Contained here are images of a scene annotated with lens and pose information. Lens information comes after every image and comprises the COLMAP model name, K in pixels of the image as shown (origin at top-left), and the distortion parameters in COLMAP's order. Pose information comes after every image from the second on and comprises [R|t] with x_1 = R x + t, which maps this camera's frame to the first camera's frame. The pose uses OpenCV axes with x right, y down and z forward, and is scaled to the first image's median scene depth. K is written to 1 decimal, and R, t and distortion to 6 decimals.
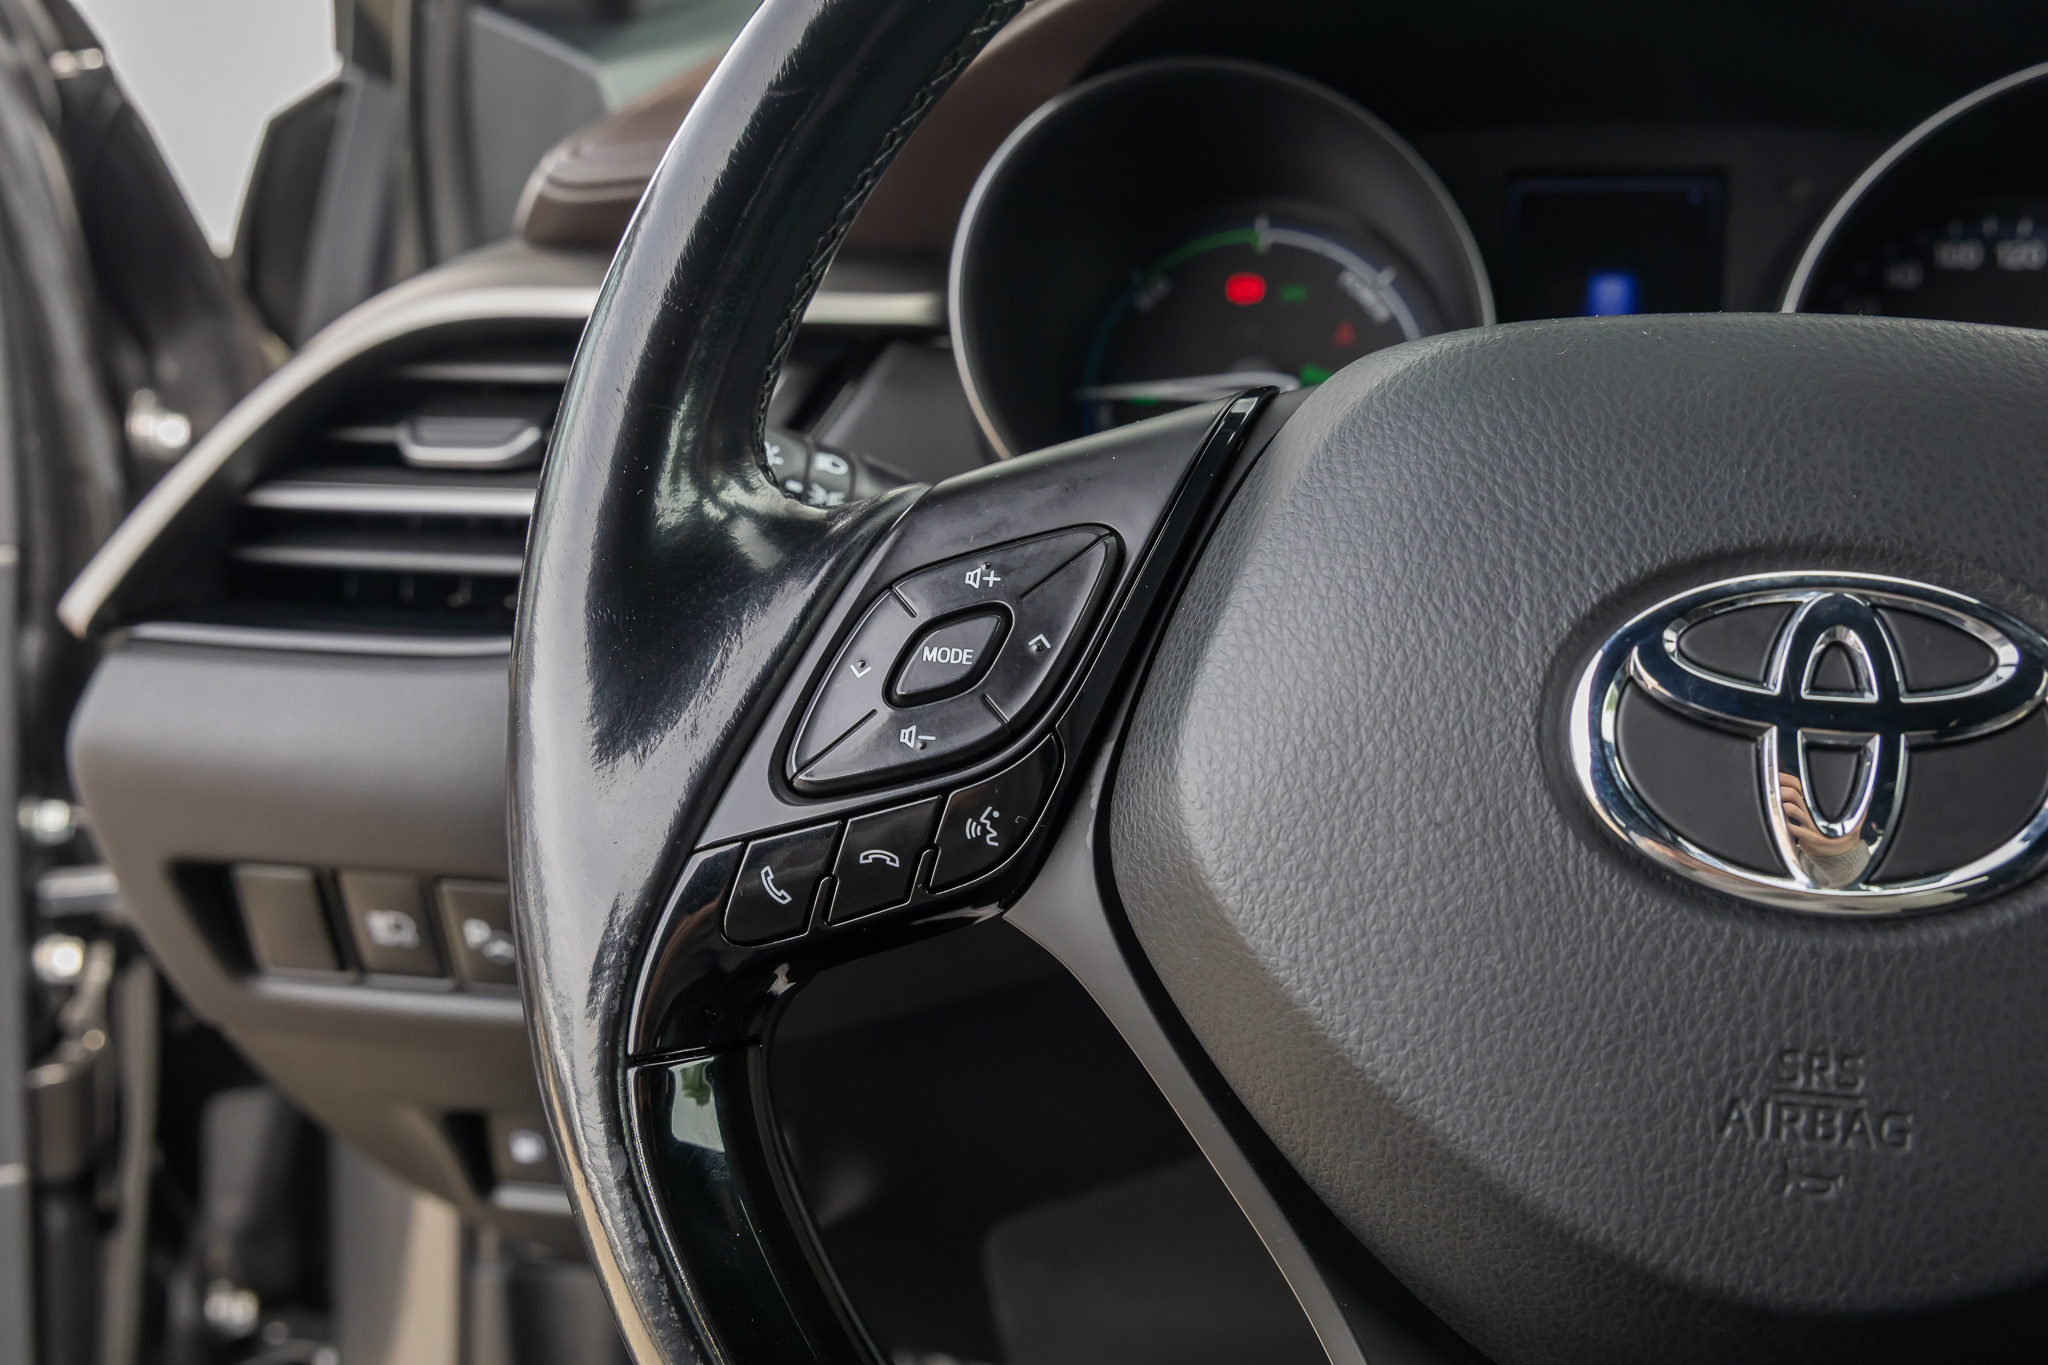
lens RADIAL K [[1996.7, 0, 1005.4], [0, 1996.7, 729.5], [0, 0, 1]] dist [-0.009829, 0.000000]
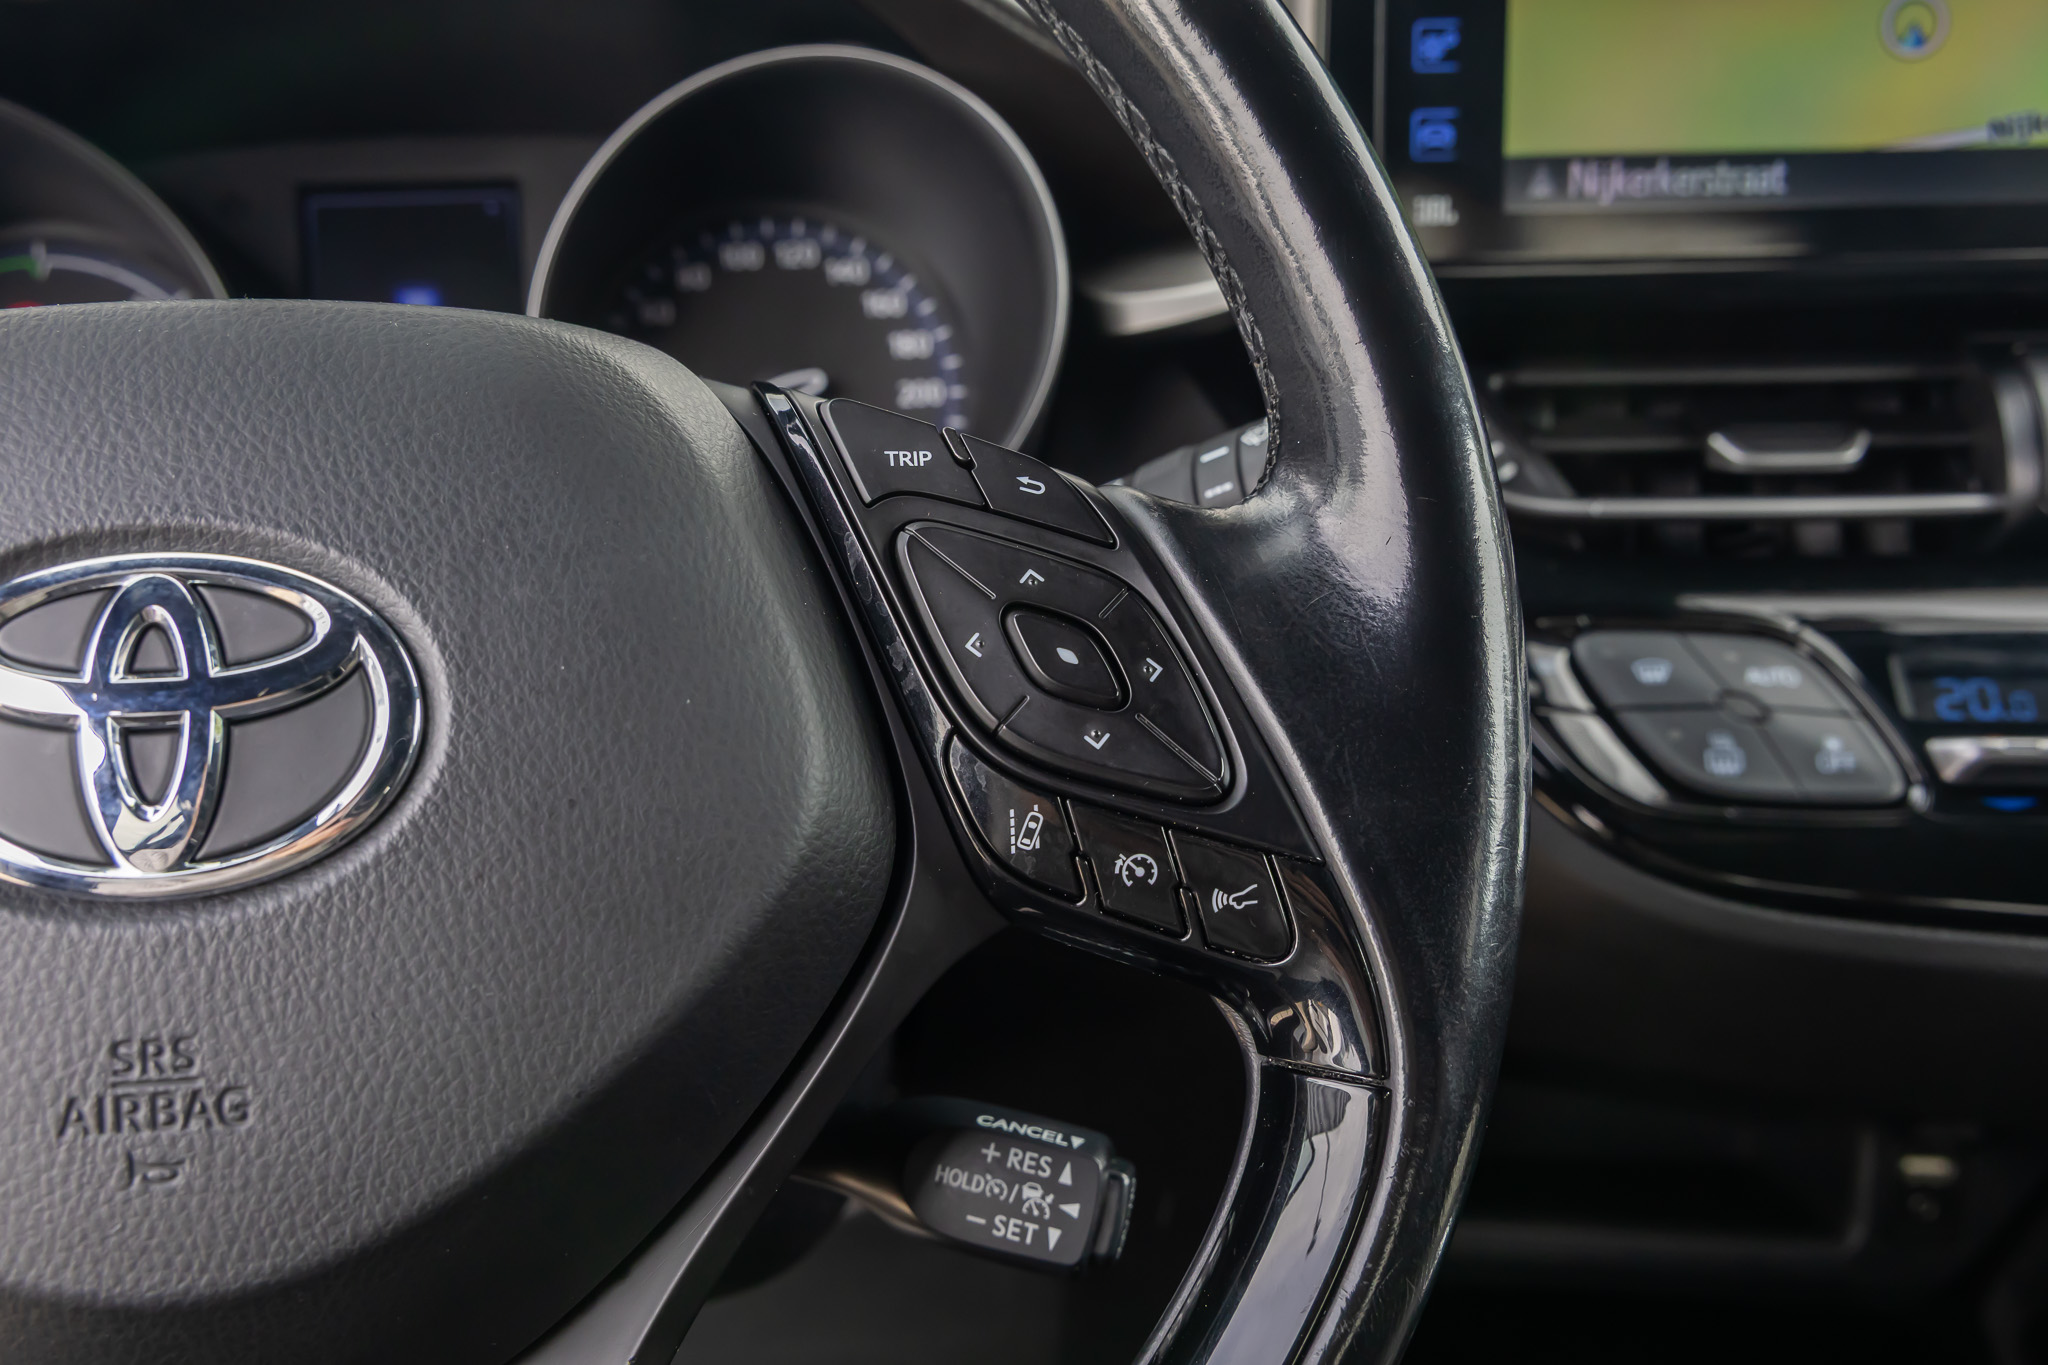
lens RADIAL K [[1996.7, 0, 1031.9], [0, 1996.7, 751.4], [0, 0, 1]] dist [-0.009829, 0.000000]
pose [[0.944407, -0.107774, 0.310614, 0.523207], [0.112177, 0.993681, 0.003710, 0.065720], [-0.309051, 0.031340, 0.950529, -0.073302]]
